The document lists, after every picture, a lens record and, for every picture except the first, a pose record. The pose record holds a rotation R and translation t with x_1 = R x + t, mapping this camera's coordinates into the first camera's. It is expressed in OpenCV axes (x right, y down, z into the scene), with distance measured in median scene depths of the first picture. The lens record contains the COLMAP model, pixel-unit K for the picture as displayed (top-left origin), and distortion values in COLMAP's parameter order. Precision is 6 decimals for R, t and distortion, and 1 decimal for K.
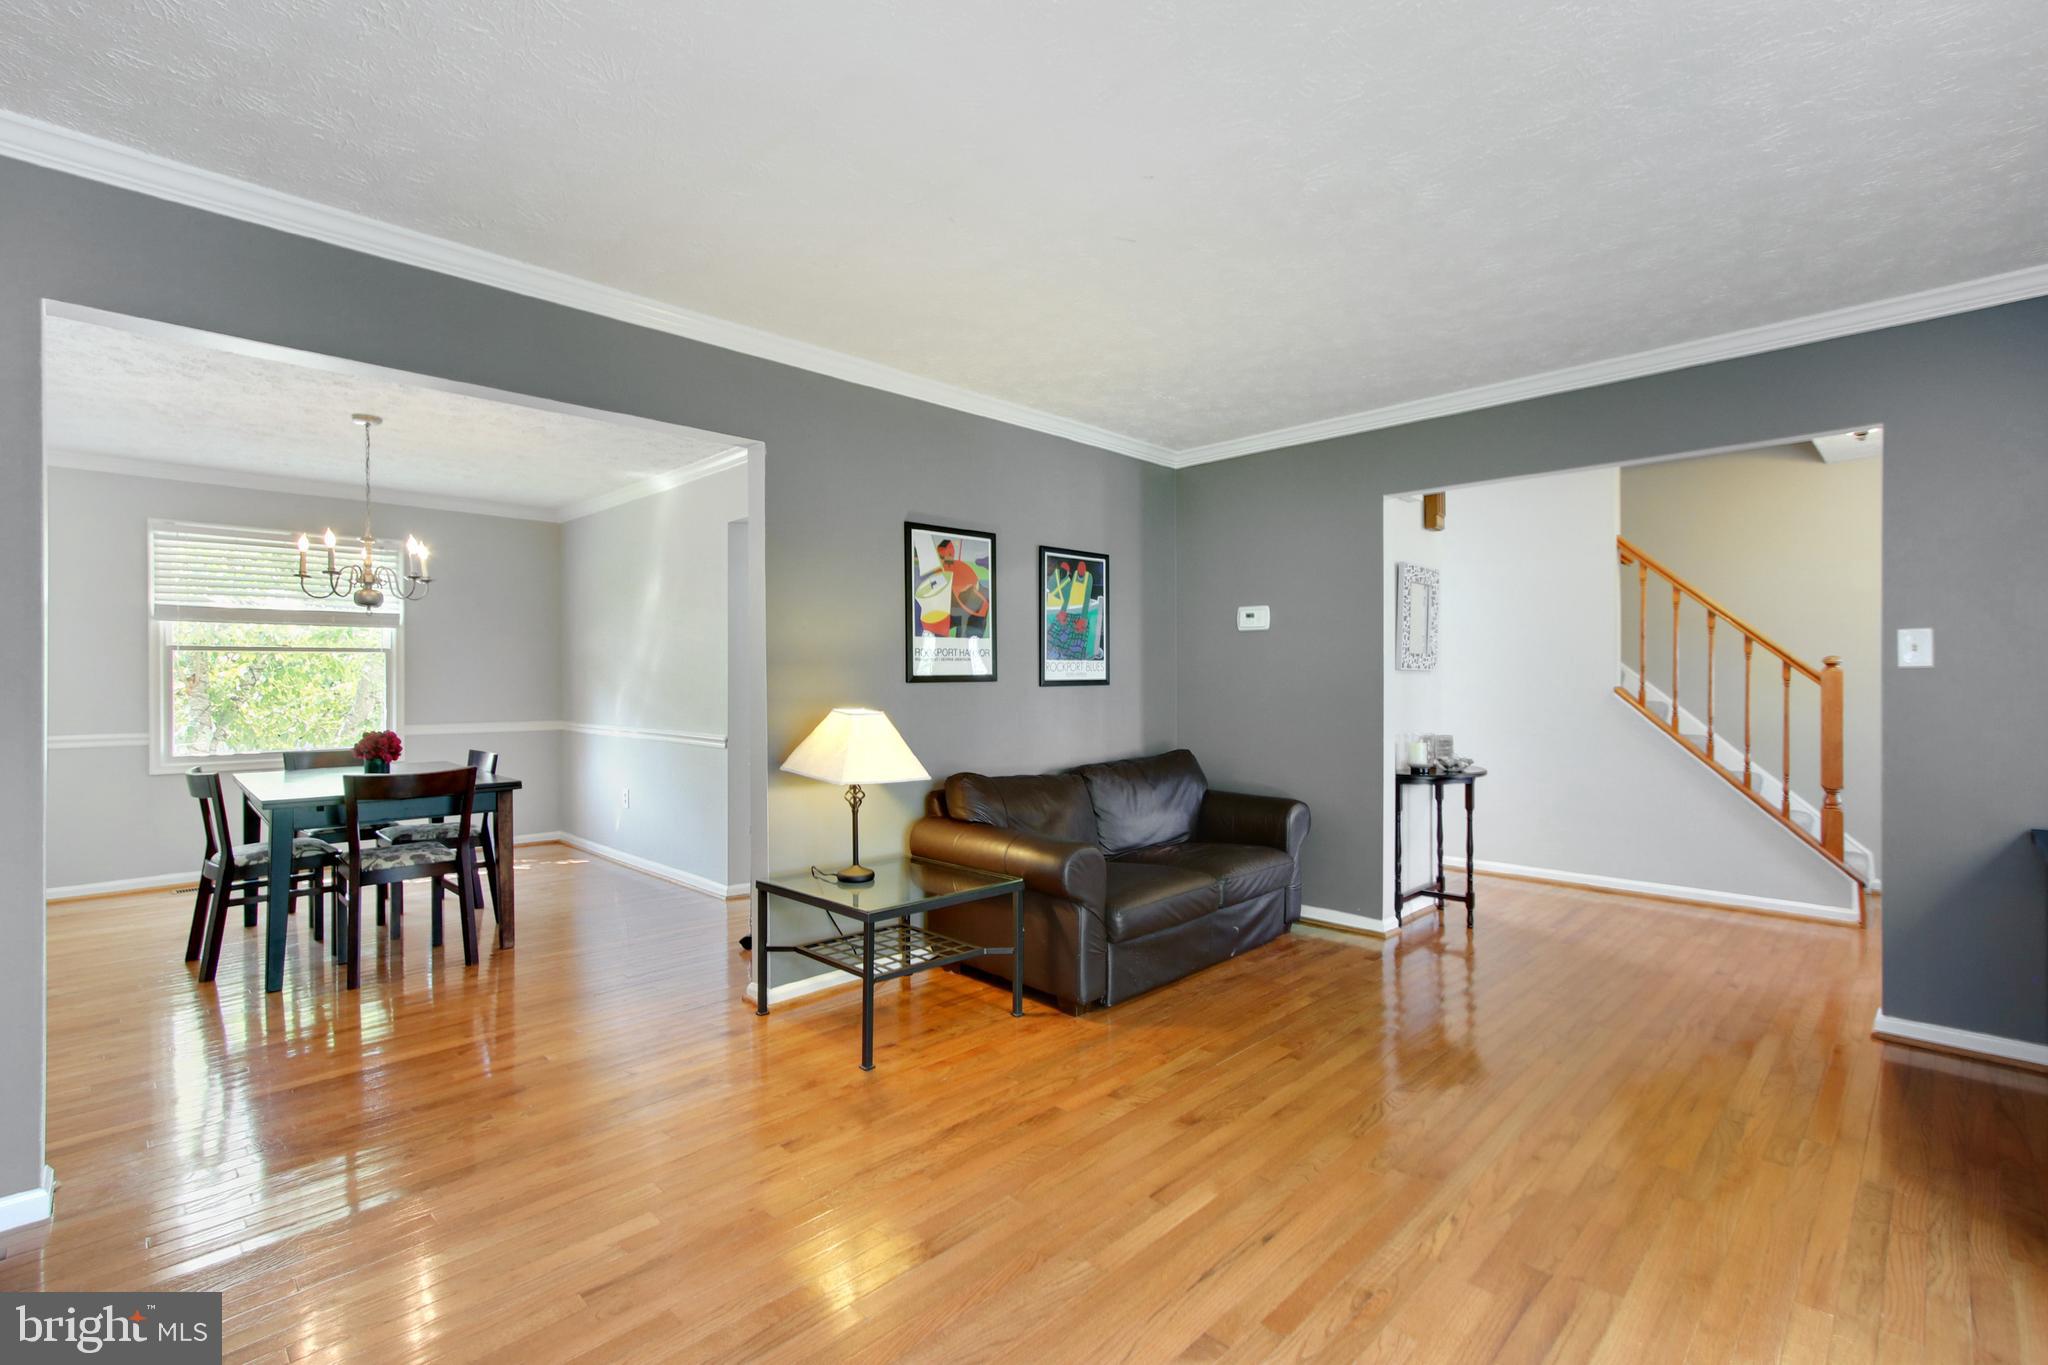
lens RADIAL K [[888.6, 0, 1012.3], [0, 888.6, 665.9], [0, 0, 1]] dist [-0.013773, 0.000544]
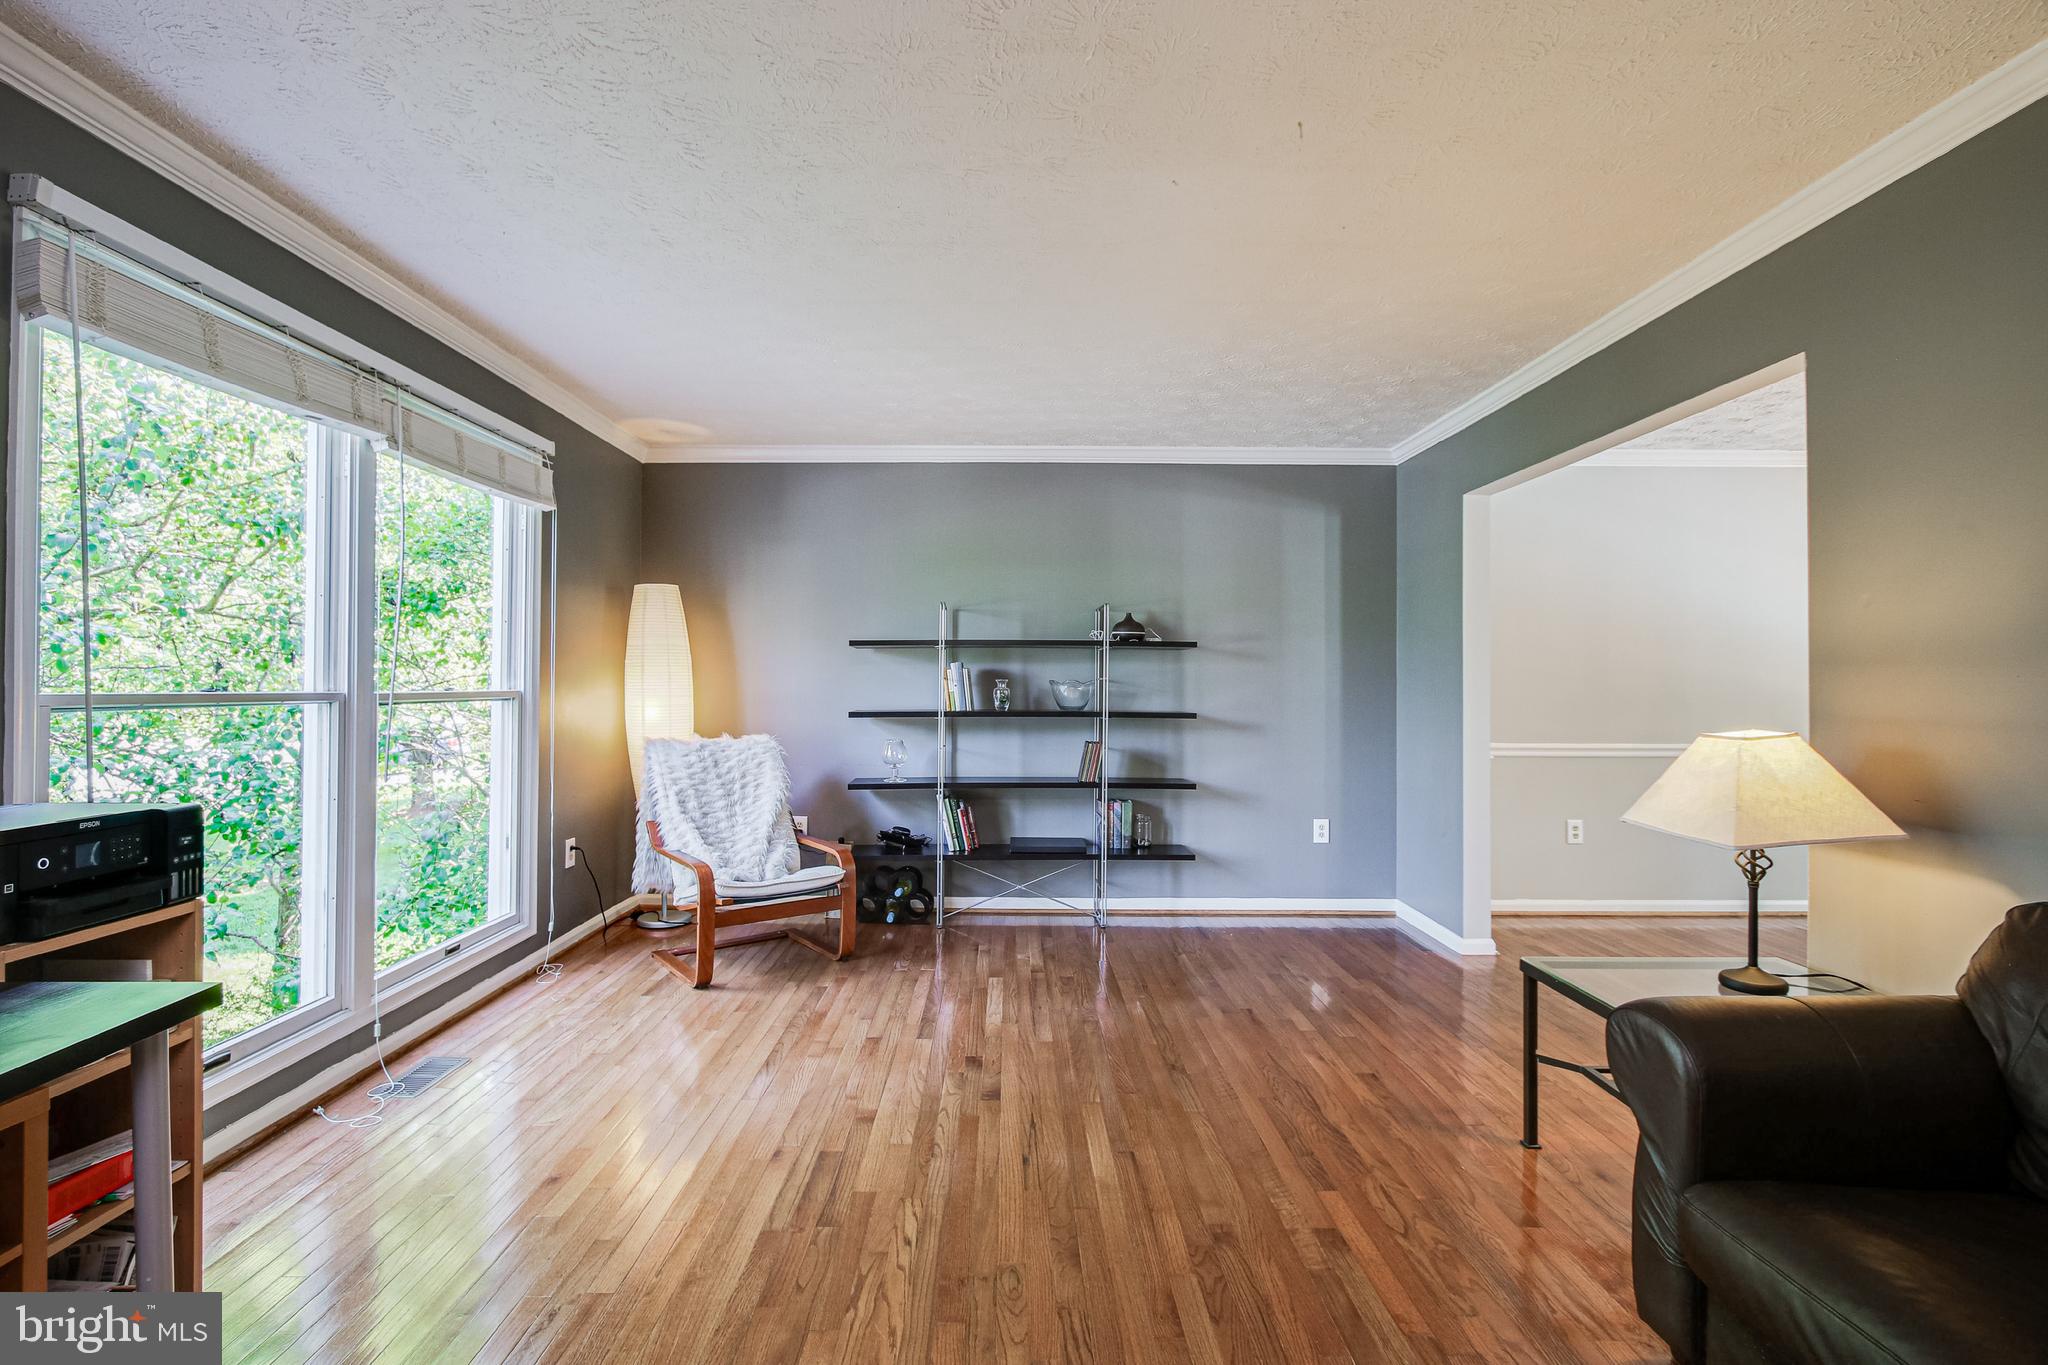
lens RADIAL K [[971.6, 0, 1008.5], [0, 971.6, 674.0], [0, 0, 1]] dist [-0.013557, 0.001151]
pose [[-0.700294, -0.012475, -0.713746, 1.114812], [0.010518, 0.999558, -0.027790, 0.034732], [0.713777, -0.026968, -0.699853, 1.722755]]
